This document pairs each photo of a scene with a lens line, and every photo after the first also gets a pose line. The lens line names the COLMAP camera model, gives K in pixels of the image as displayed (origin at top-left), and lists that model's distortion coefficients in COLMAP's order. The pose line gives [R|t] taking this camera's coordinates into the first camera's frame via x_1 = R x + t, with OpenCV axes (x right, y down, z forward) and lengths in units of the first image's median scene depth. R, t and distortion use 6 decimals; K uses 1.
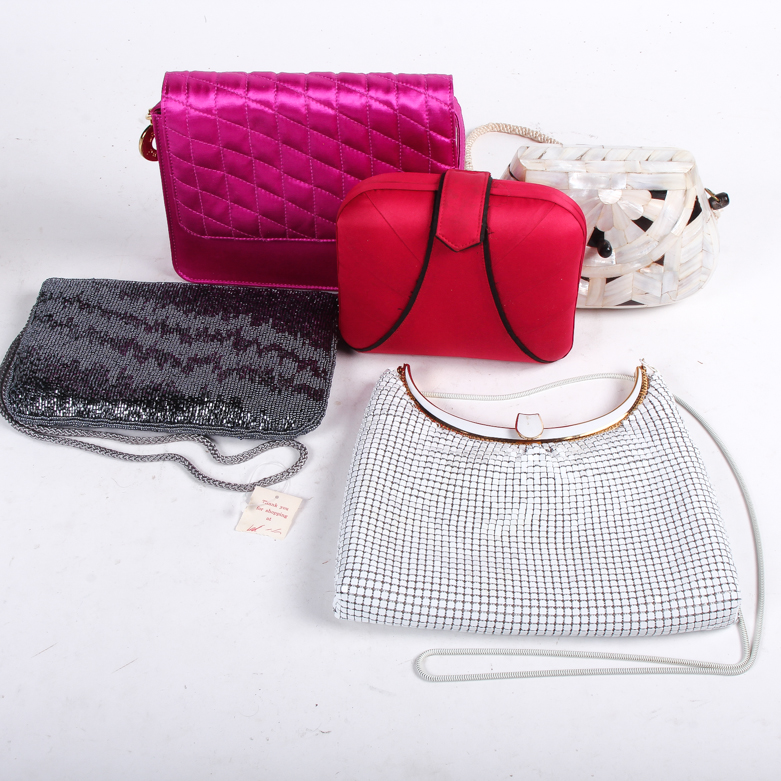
lens RADIAL K [[1308.1, 0, 403.1], [0, 1308.1, 427.3], [0, 0, 1]] dist [-0.078073, 0.000000]
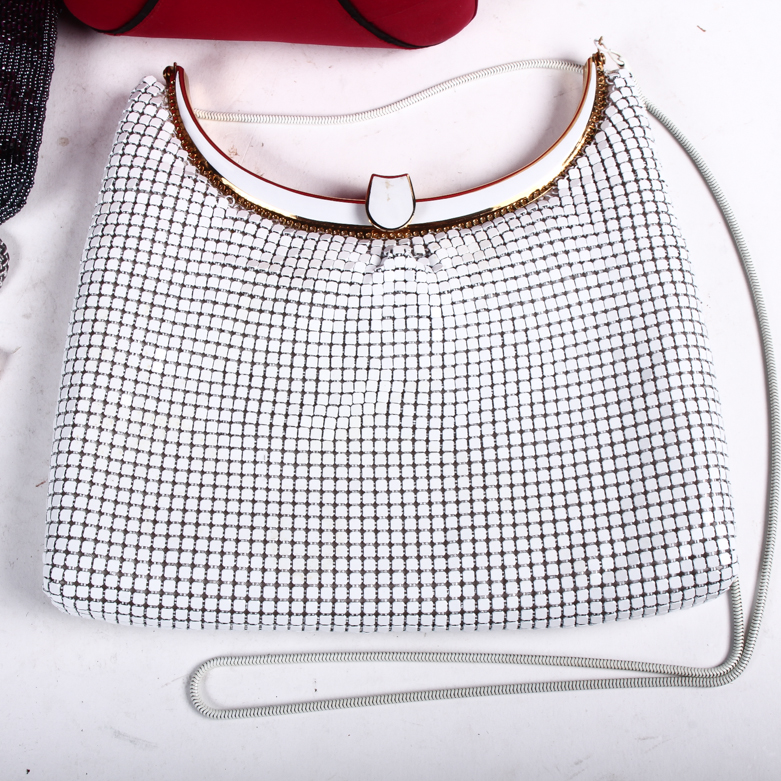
lens RADIAL K [[1308.1, 0, 389.9], [0, 1308.1, 388.6], [0, 0, 1]] dist [-0.078073, 0.000000]
pose [[0.999522, -0.030128, 0.006995, 0.089294], [0.023436, 0.885321, 0.464390, -0.190435], [-0.020184, -0.464004, 0.885603, 0.459742]]
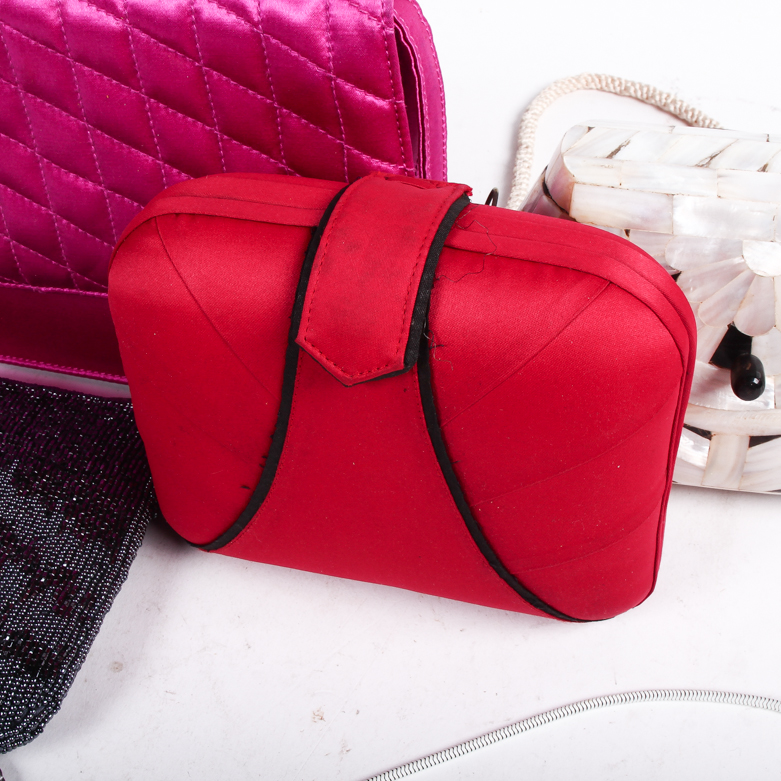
lens RADIAL K [[1308.1, 0, 394.8], [0, 1308.1, 406.0], [0, 0, 1]] dist [-0.078073, 0.000000]
pose [[0.982485, 0.092282, -0.161884, 0.116155], [-0.088632, 0.995623, 0.029641, -0.136687], [0.163911, -0.014773, 0.986365, 0.589053]]
